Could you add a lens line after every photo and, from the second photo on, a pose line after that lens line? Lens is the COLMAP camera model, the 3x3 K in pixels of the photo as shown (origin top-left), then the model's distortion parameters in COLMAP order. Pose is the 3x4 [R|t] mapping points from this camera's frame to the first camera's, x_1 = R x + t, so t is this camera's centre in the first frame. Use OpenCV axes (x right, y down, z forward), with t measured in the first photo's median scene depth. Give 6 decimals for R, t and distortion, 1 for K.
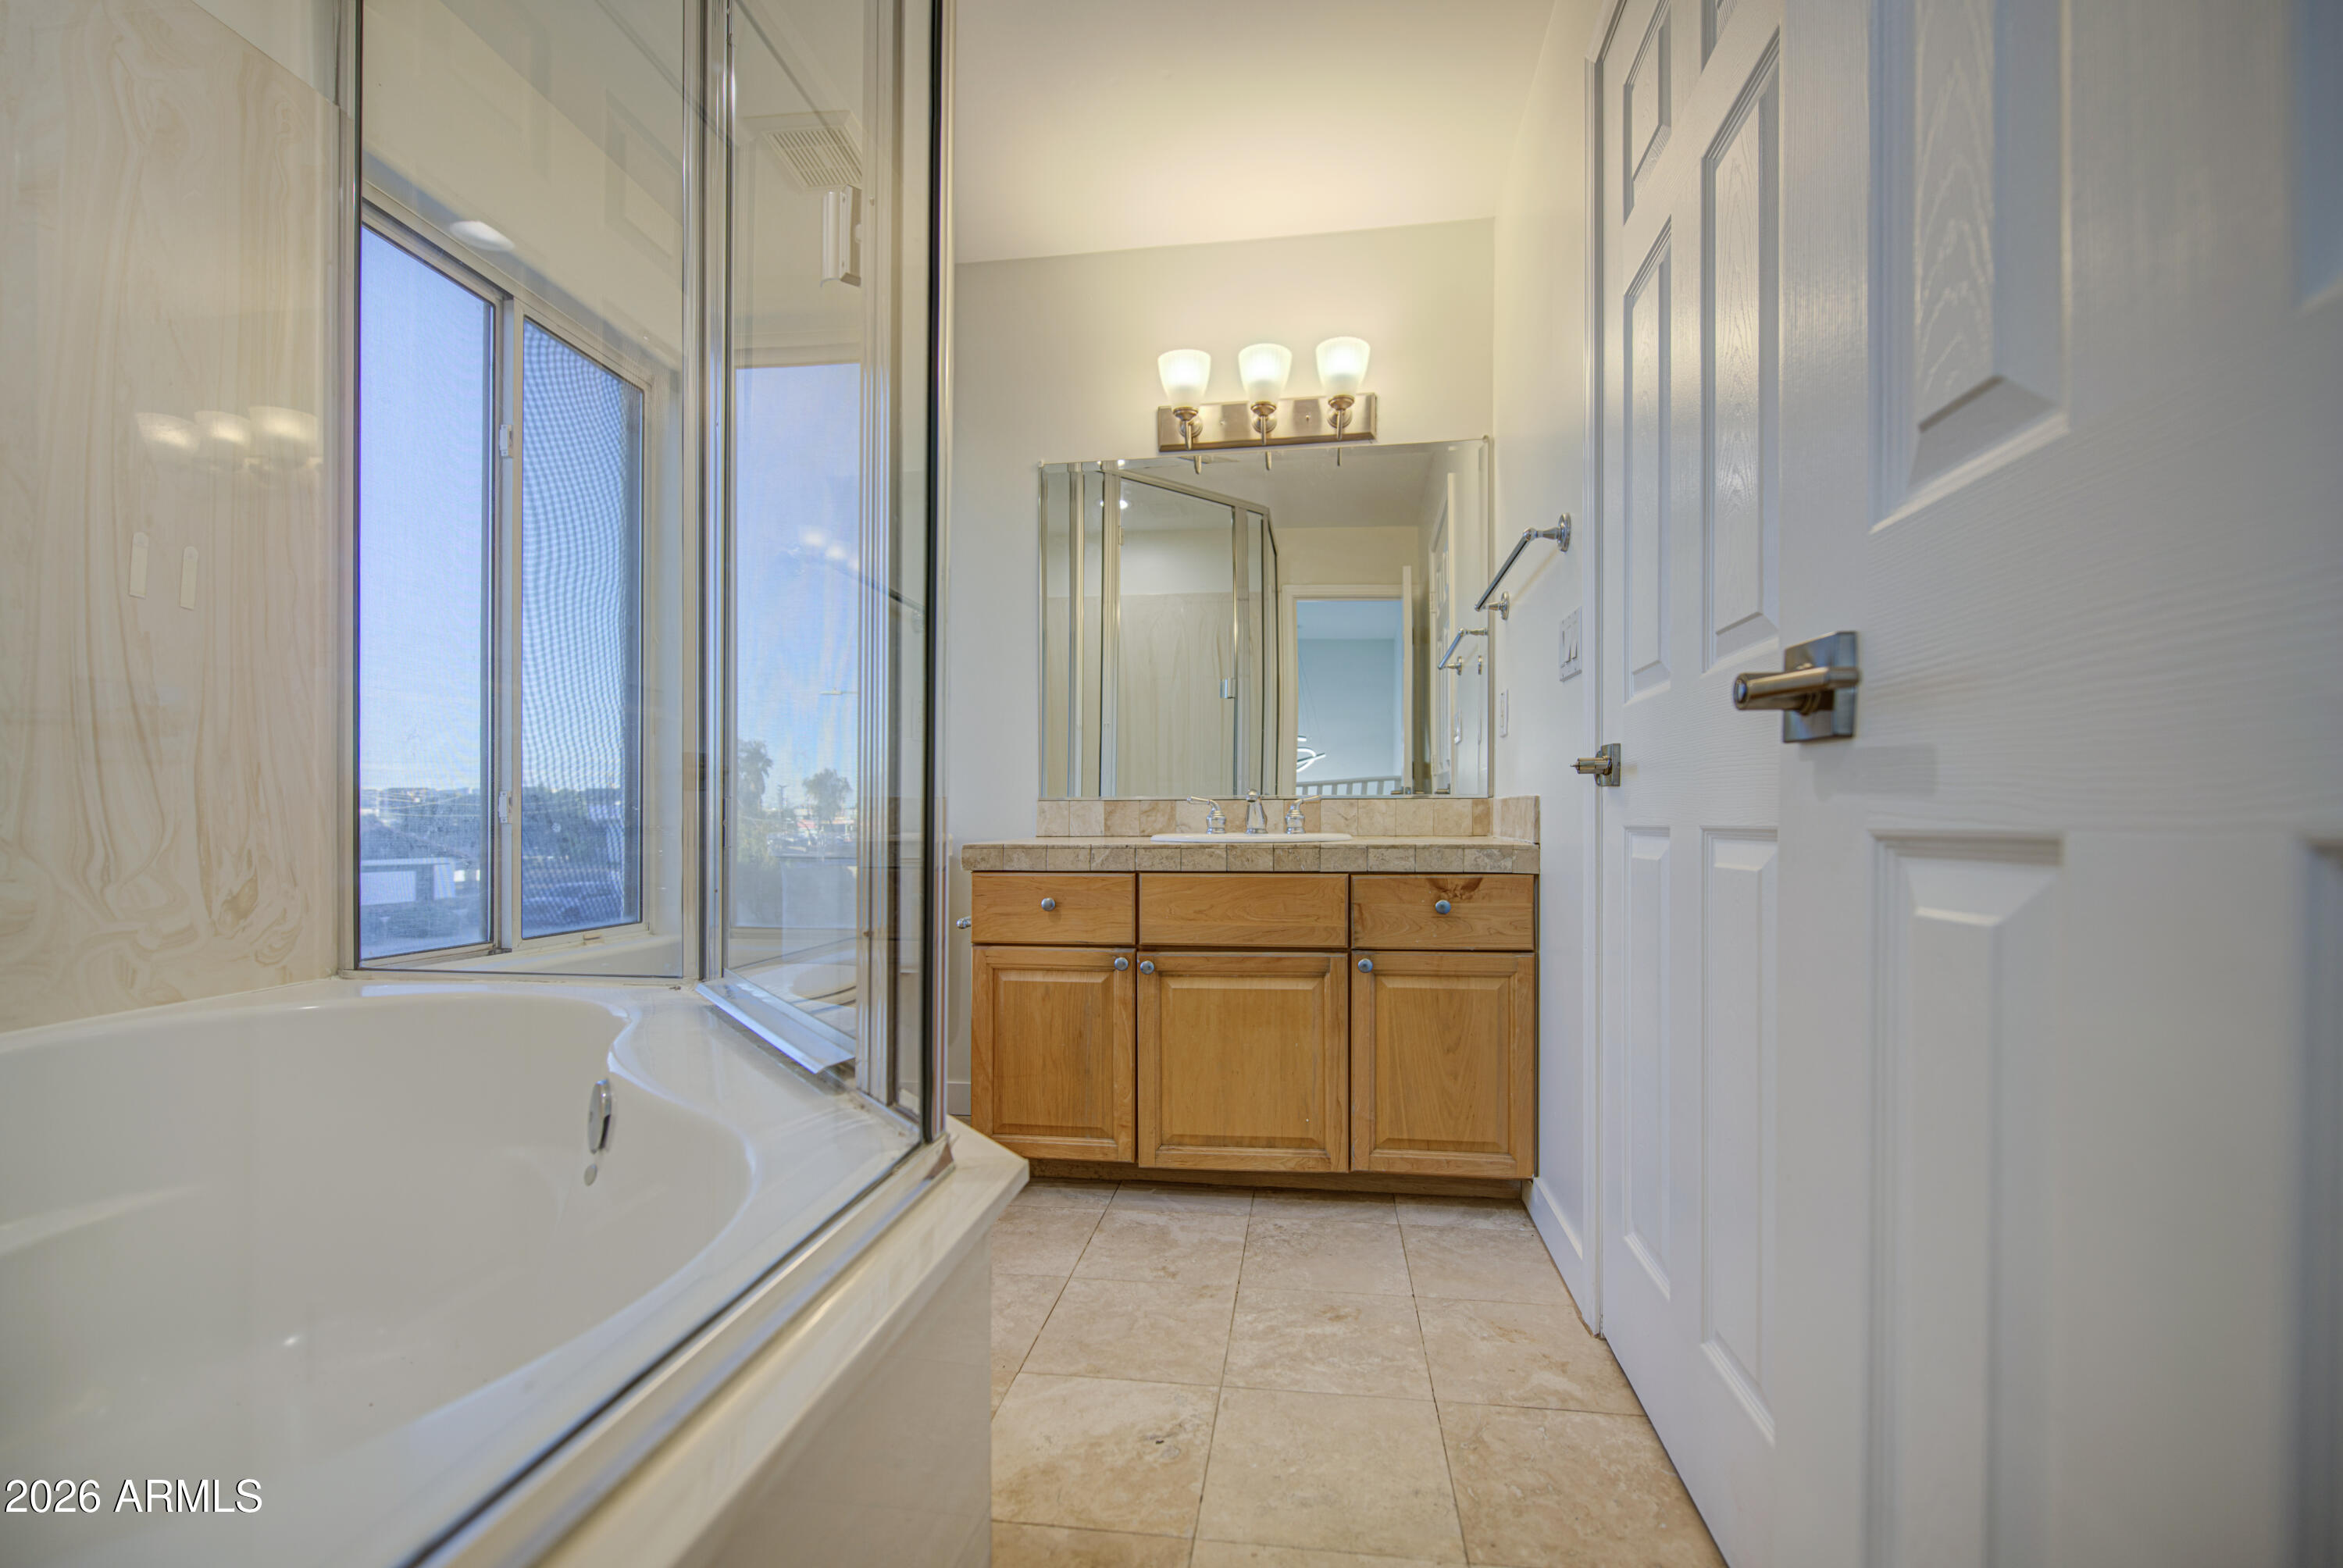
lens RADIAL K [[989.7, 0, 1179.1], [0, 989.7, 802.5], [0, 0, 1]] dist [0.026126, -0.010437]
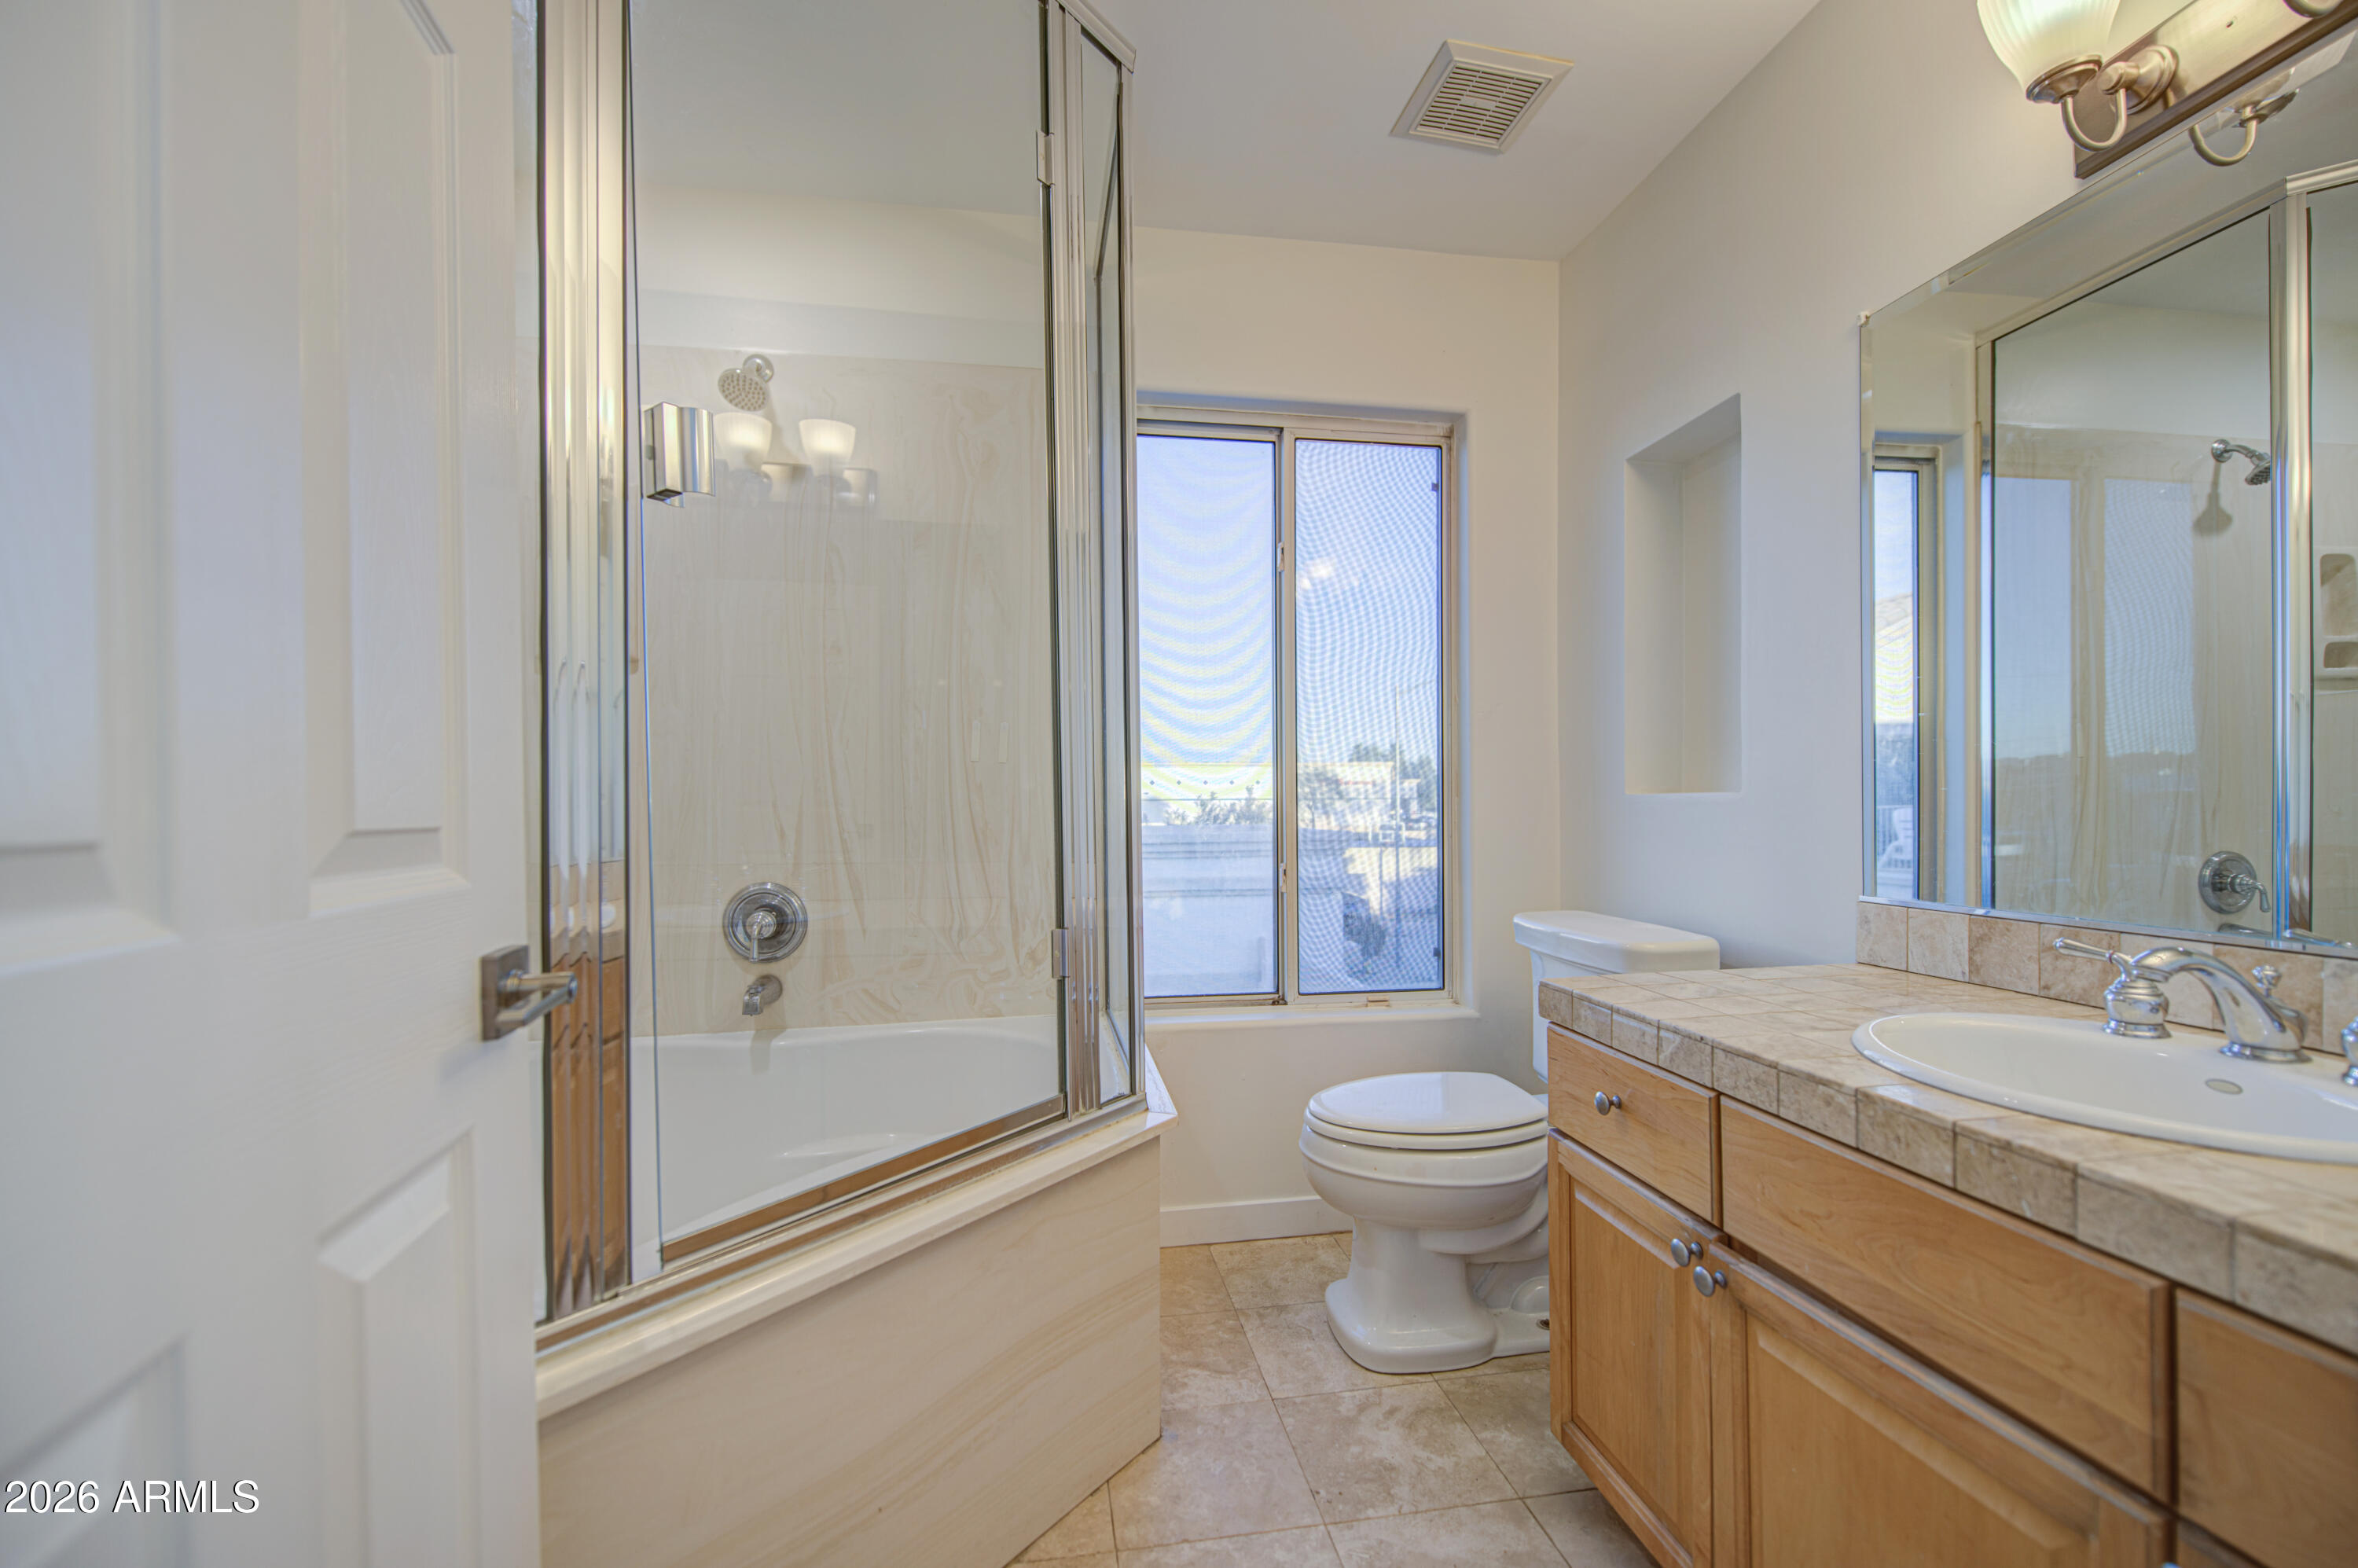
lens RADIAL K [[976.2, 0, 1178.2], [0, 976.2, 806.7], [0, 0, 1]] dist [0.002055, -0.002481]
pose [[0.295948, 0.002207, -0.955201, 0.382247], [0.025705, 0.999617, 0.010273, -0.097629], [0.954858, -0.027594, 0.295778, 0.594781]]
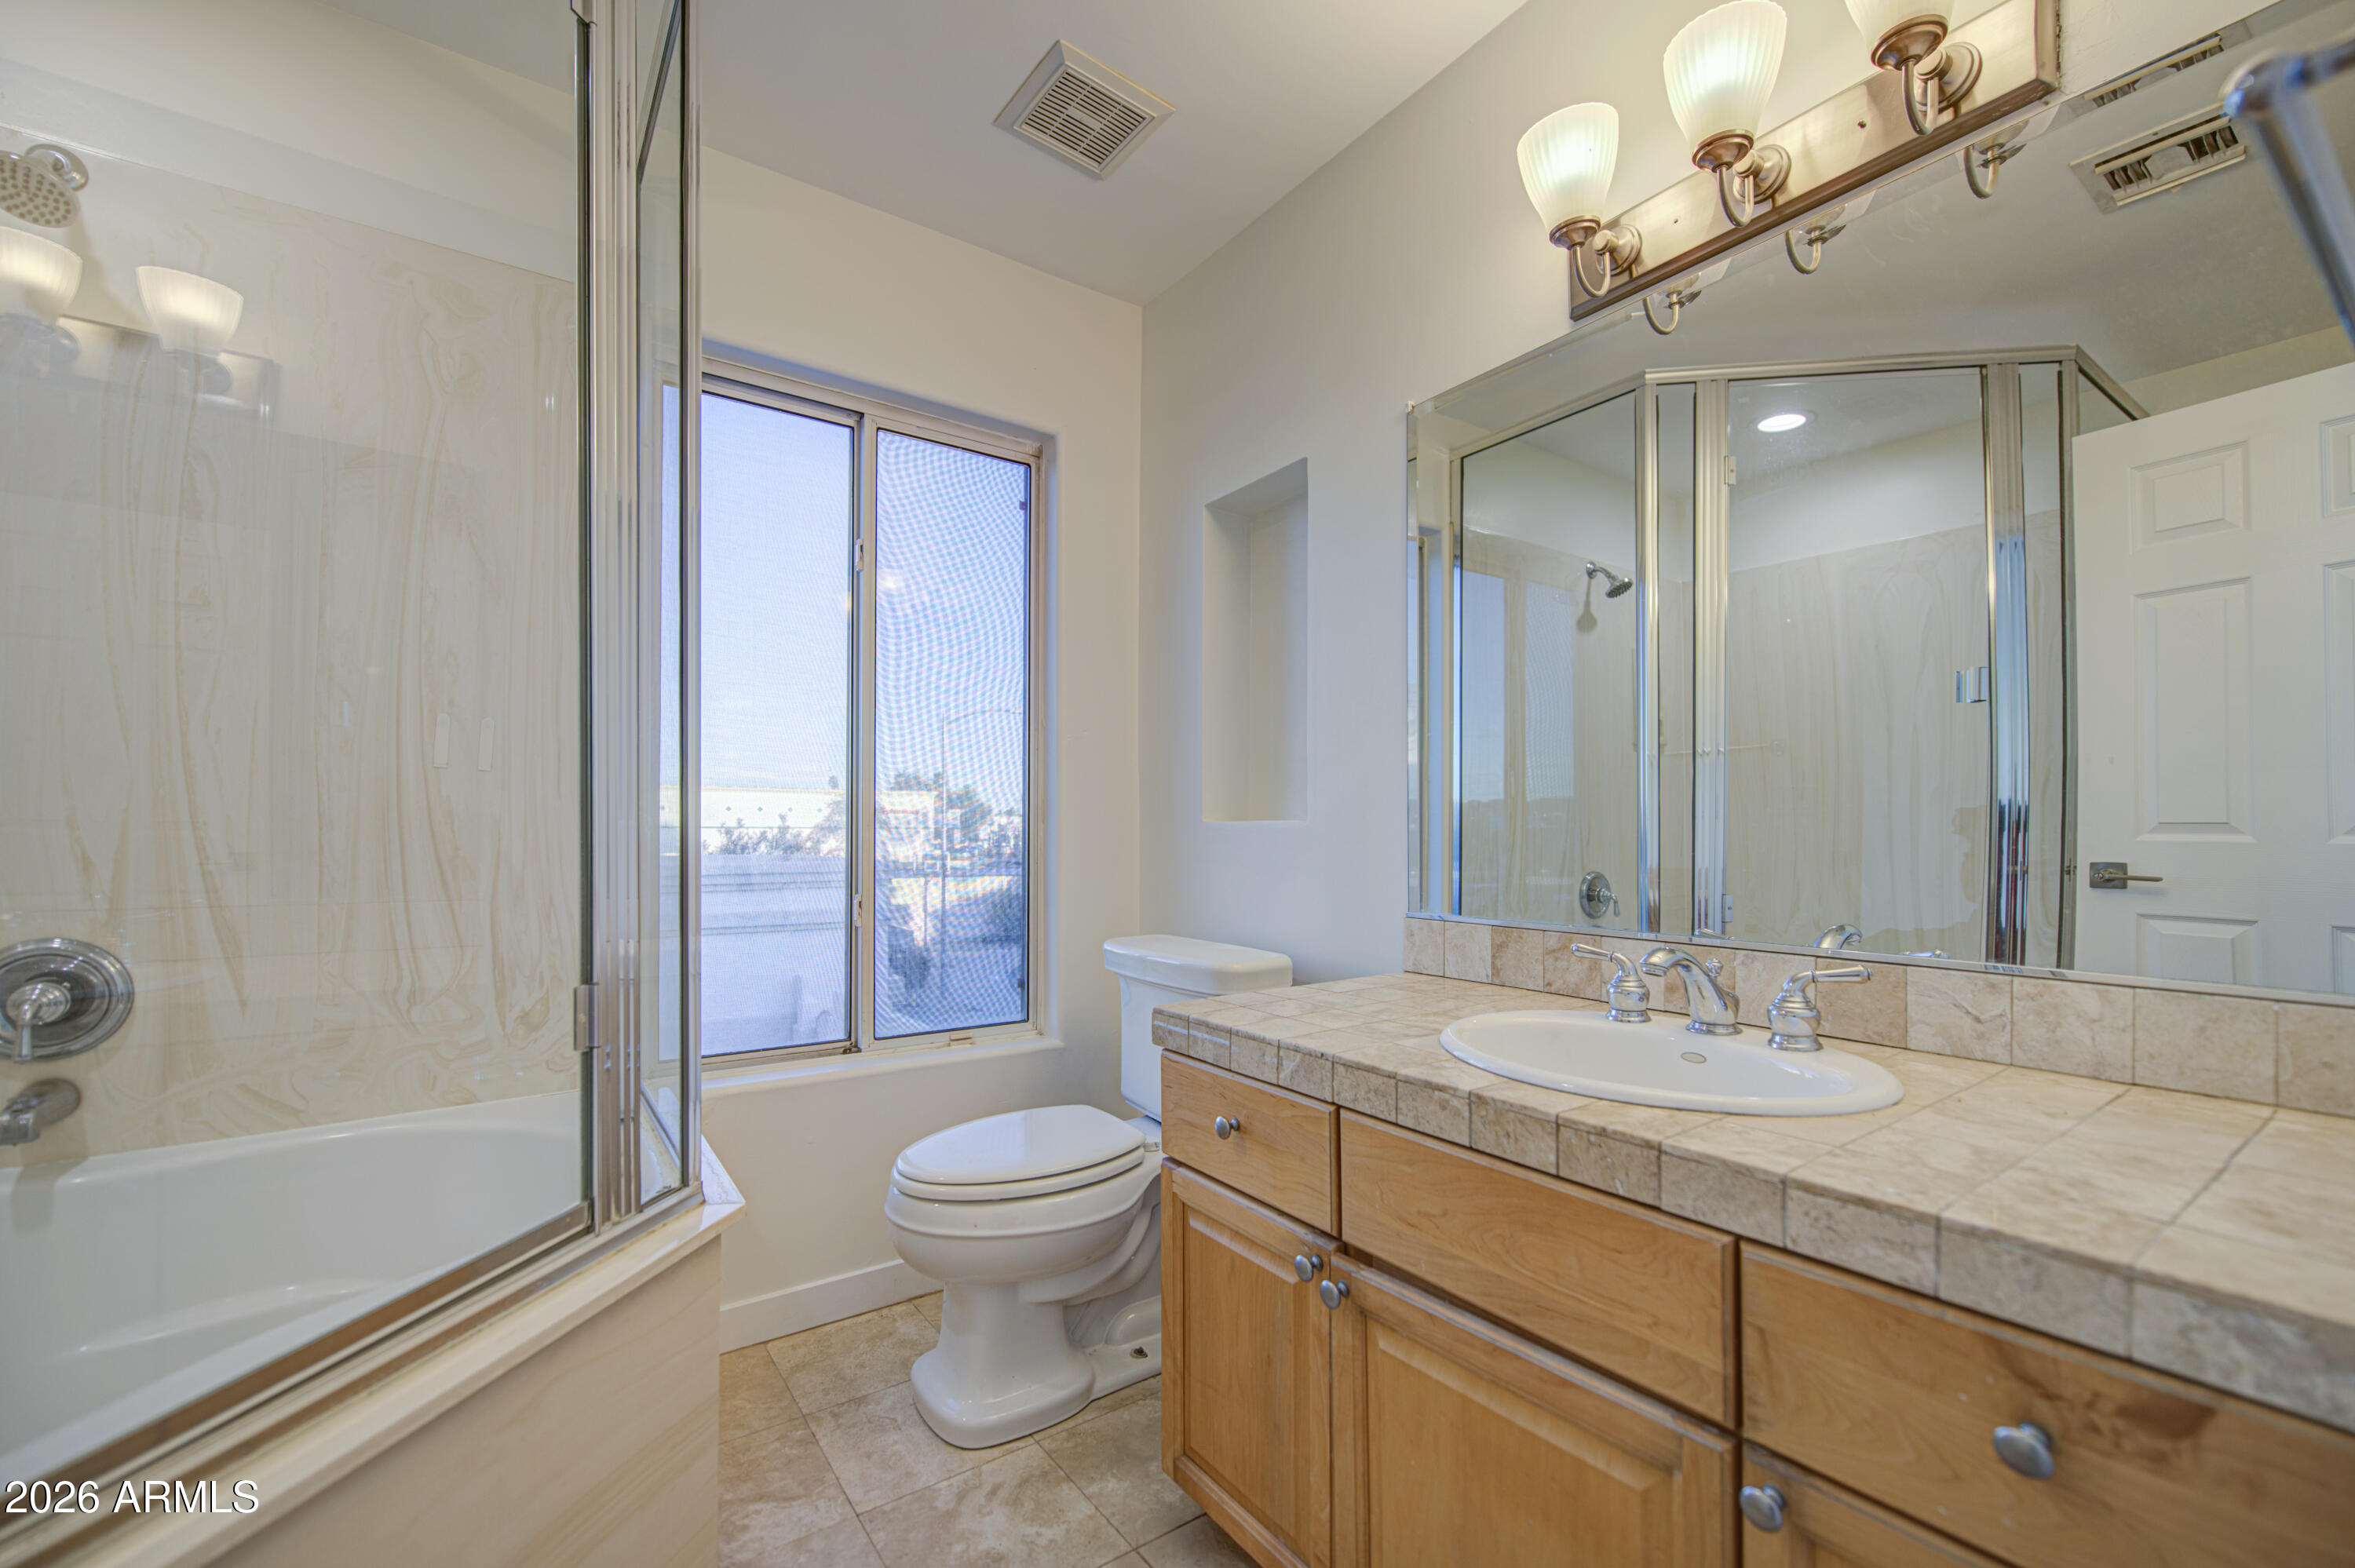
lens RADIAL K [[974.2, 0, 1172.8], [0, 974.2, 820.1], [0, 0, 1]] dist [0.003035, -0.002899]
pose [[0.686496, -0.006743, -0.727103, 0.297143], [0.012445, 0.999919, 0.002477, -0.092782], [0.727027, -0.010749, 0.686524, 0.585574]]
